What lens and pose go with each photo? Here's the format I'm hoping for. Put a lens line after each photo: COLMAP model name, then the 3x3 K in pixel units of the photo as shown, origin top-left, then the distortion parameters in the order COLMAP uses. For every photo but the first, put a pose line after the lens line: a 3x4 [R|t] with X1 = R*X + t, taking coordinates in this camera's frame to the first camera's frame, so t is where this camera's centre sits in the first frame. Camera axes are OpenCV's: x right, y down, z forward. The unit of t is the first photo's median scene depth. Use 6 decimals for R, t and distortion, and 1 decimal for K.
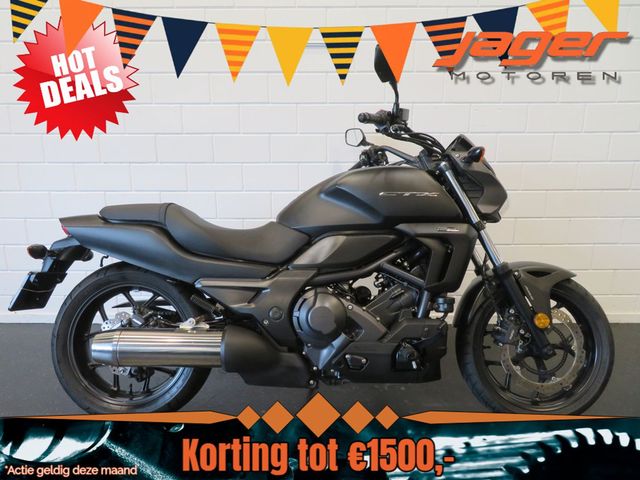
lens RADIAL K [[456.4, 0, 320.0], [0, 456.4, 240.0], [0, 0, 1]] dist [-0.006264, -0.005784]
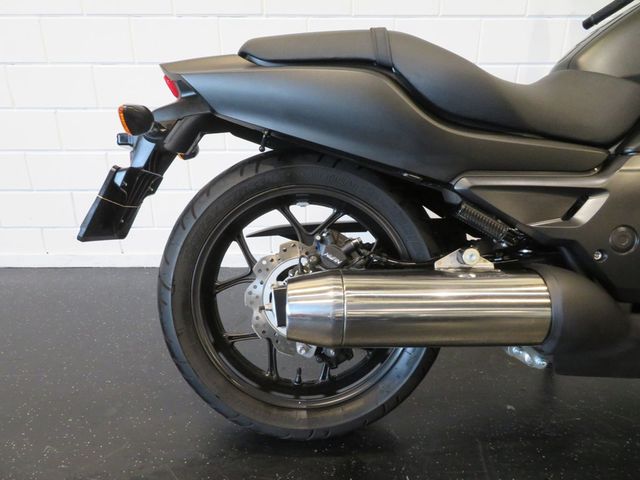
lens RADIAL K [[456.4, 0, 320.0], [0, 456.4, 240.0], [0, 0, 1]] dist [-0.006264, -0.005784]
pose [[0.999867, -0.009723, 0.013086, -0.424512], [0.008083, 0.992739, 0.120015, 0.096294], [-0.014158, -0.119894, 0.992686, 0.488890]]
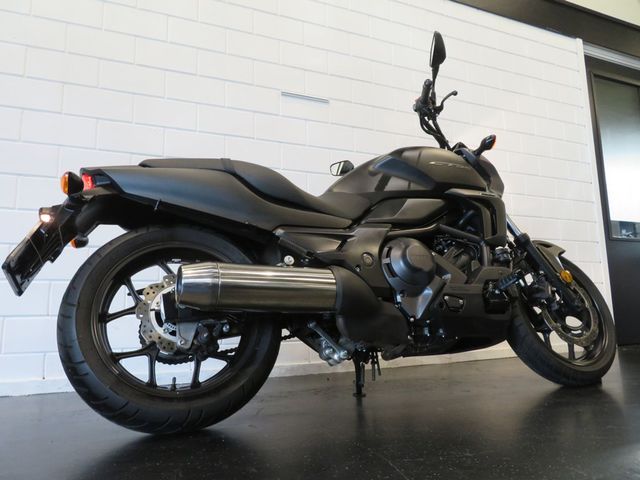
lens RADIAL K [[456.4, 0, 320.0], [0, 456.4, 240.0], [0, 0, 1]] dist [-0.006264, -0.005784]
pose [[0.918580, 0.037576, 0.393445, -0.531748], [0.117552, 0.924447, -0.362739, 0.433846], [-0.377349, 0.379455, 0.844761, 0.235294]]
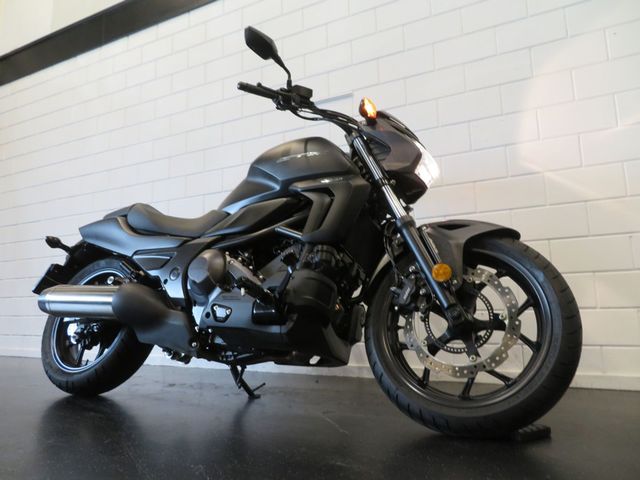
lens RADIAL K [[466.4, 0, 320.9], [0, 466.4, 250.0], [0, 0, 1]] dist [-0.002041, -0.001108]
pose [[0.895392, -0.082006, -0.437661, 0.658772], [-0.082924, 0.934990, -0.344843, 0.436425], [0.437488, 0.345063, 0.830383, 0.230759]]
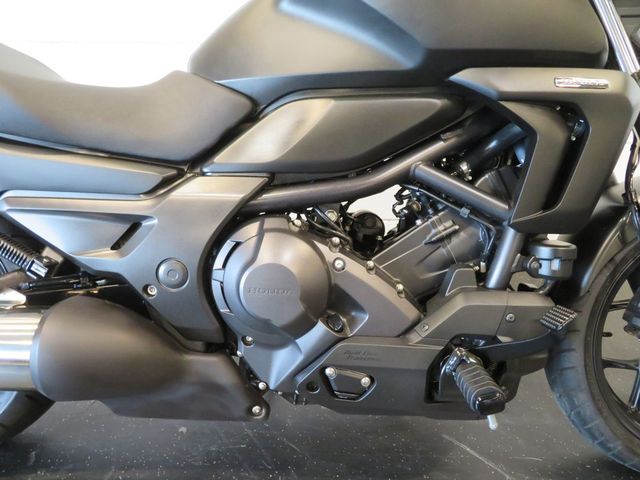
lens RADIAL K [[456.4, 0, 320.0], [0, 456.4, 240.0], [0, 0, 1]] dist [-0.006264, -0.005784]
pose [[0.999812, 0.018375, -0.006251, 0.048795], [-0.016774, 0.980066, 0.197963, 0.036899], [0.009764, -0.197821, 0.980190, 0.552963]]
